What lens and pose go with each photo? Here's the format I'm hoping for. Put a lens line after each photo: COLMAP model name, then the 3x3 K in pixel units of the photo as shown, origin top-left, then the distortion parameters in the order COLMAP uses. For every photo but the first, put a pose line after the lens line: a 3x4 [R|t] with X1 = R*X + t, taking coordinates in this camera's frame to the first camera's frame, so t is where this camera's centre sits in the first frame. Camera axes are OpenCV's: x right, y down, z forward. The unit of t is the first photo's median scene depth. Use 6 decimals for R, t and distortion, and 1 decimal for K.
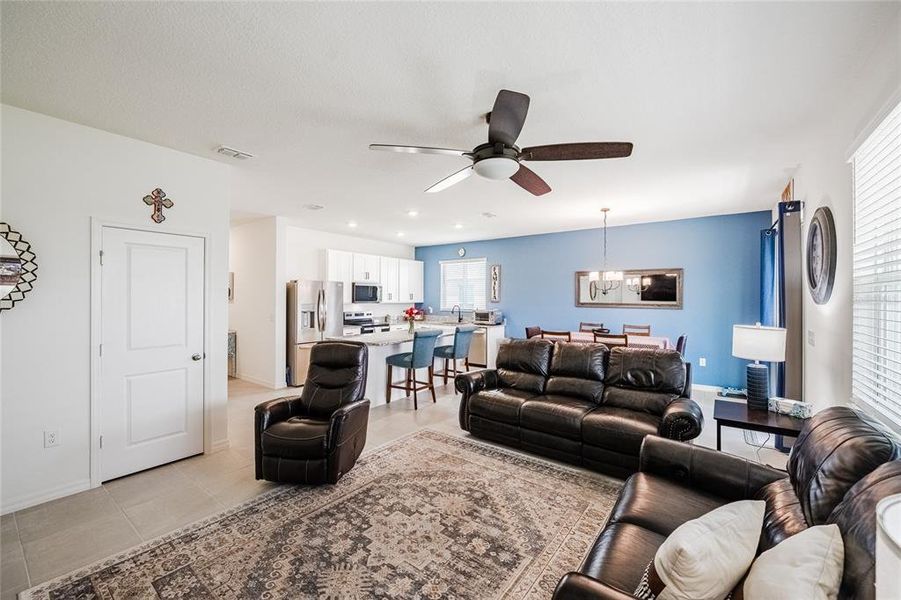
lens RADIAL K [[361.4, 0, 448.9], [0, 361.4, 297.8], [0, 0, 1]] dist [-0.008259, -0.000842]
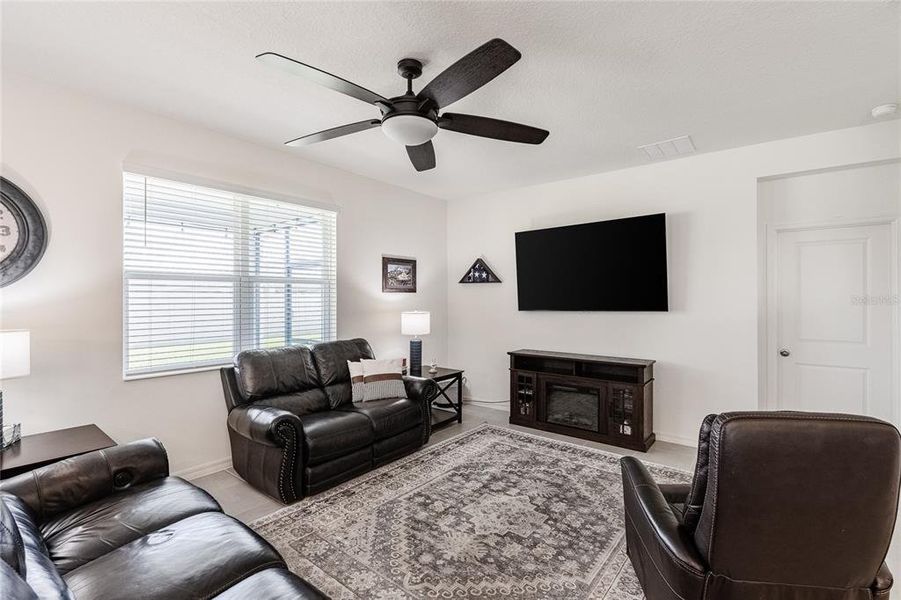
lens RADIAL K [[410.3, 0, 459.0], [0, 410.3, 295.8], [0, 0, 1]] dist [-0.010933, -0.000447]
pose [[-0.999973, -0.002691, 0.006843, 0.003521], [-0.002734, 0.999977, -0.006173, 0.007266], [-0.006826, -0.006192, -0.999958, 0.653279]]
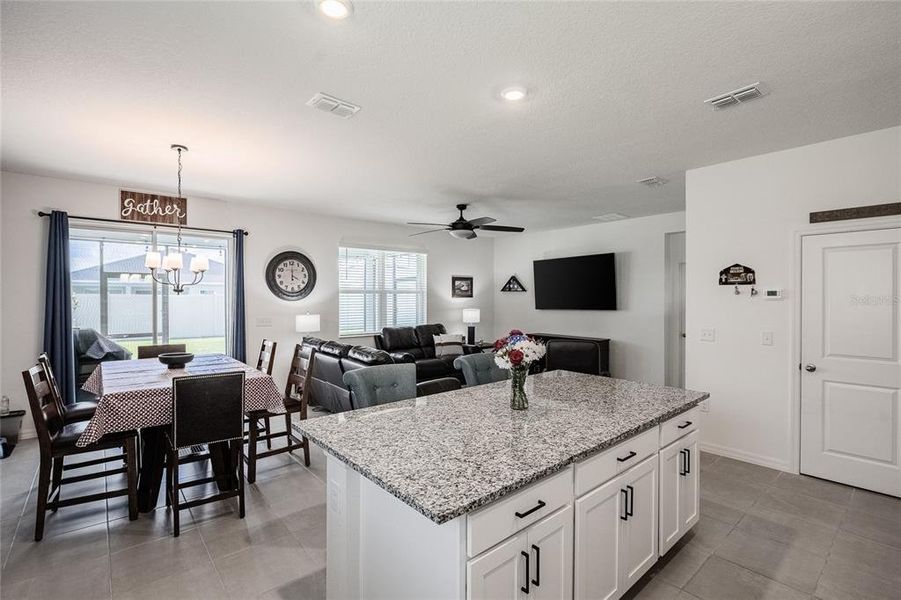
lens RADIAL K [[410.3, 0, 448.3], [0, 410.3, 298.1], [0, 0, 1]] dist [-0.010933, -0.000447]
pose [[-0.976216, -0.006271, 0.216711, -0.098124], [-0.005587, 0.999977, 0.003768, -0.004657], [-0.216729, 0.002468, -0.976229, 1.077238]]
